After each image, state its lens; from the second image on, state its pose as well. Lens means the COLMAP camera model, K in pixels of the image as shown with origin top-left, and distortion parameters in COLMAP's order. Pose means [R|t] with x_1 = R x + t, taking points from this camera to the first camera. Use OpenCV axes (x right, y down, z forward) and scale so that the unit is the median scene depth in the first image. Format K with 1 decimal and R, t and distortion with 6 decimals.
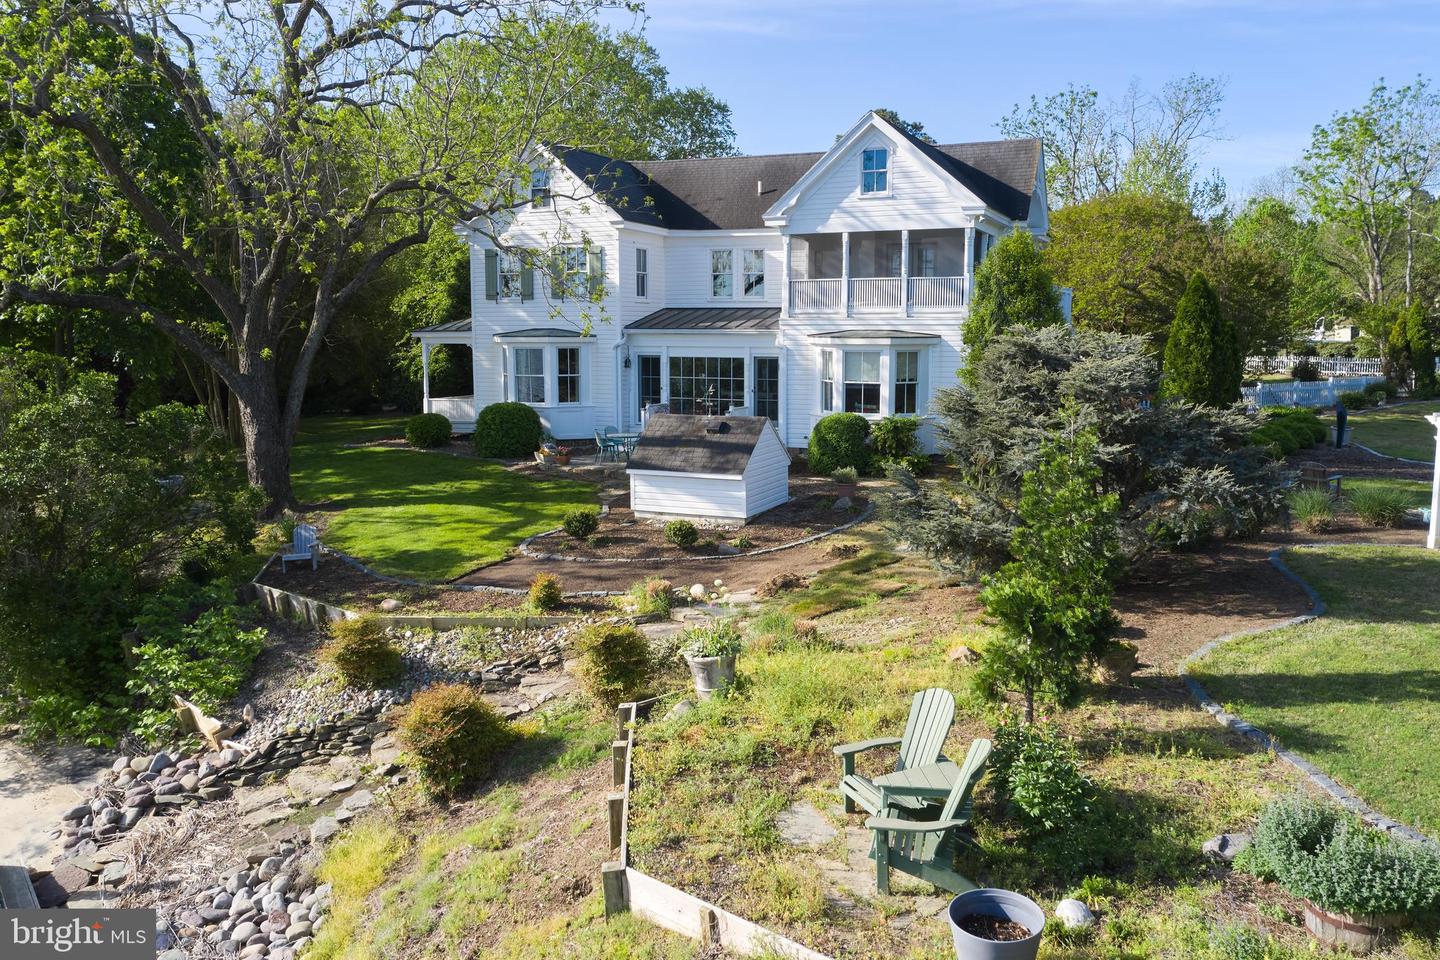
lens RADIAL K [[1143.8, 0, 728.4], [0, 1143.8, 482.9], [0, 0, 1]] dist [-0.013388, -0.000420]
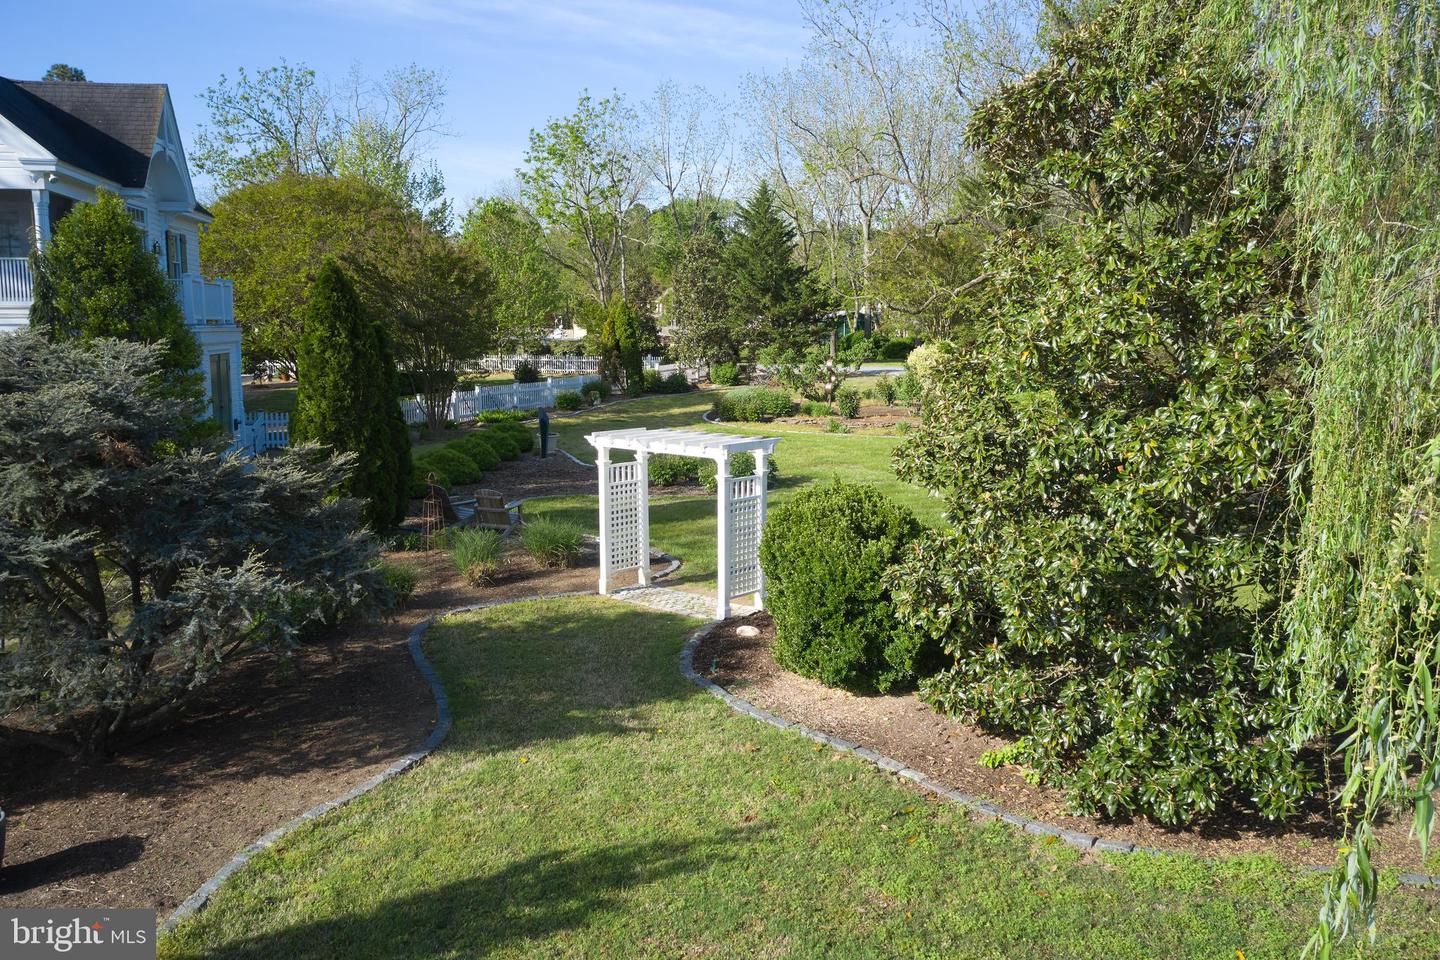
lens RADIAL K [[1133.0, 0, 720.0], [0, 1133.0, 480.0], [0, 0, 1]] dist [-0.007556, 0.002943]
pose [[0.825077, -0.073534, 0.560215, 0.154017], [0.073401, 0.997043, 0.022767, -0.026069], [-0.560233, 0.022336, 0.828034, 0.176235]]
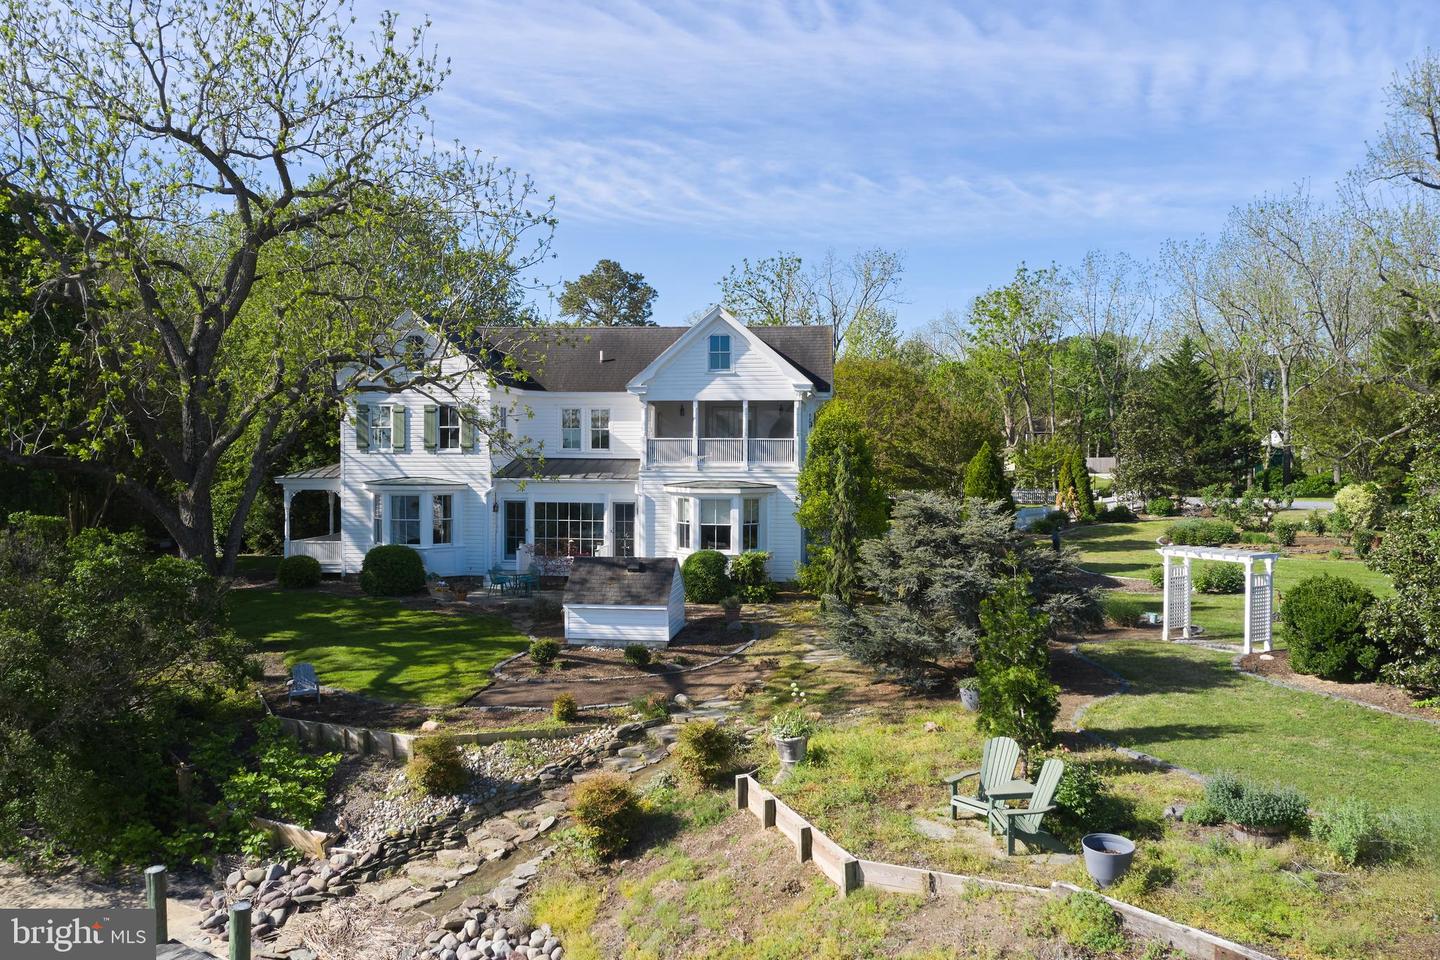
lens RADIAL K [[1143.8, 0, 728.4], [0, 1143.8, 482.9], [0, 0, 1]] dist [-0.013388, -0.000420]
pose [[0.957922, -0.003899, 0.287003, -0.220233], [0.033673, 0.994530, -0.098877, -0.011579], [-0.285048, 0.104381, 0.952813, -0.163392]]
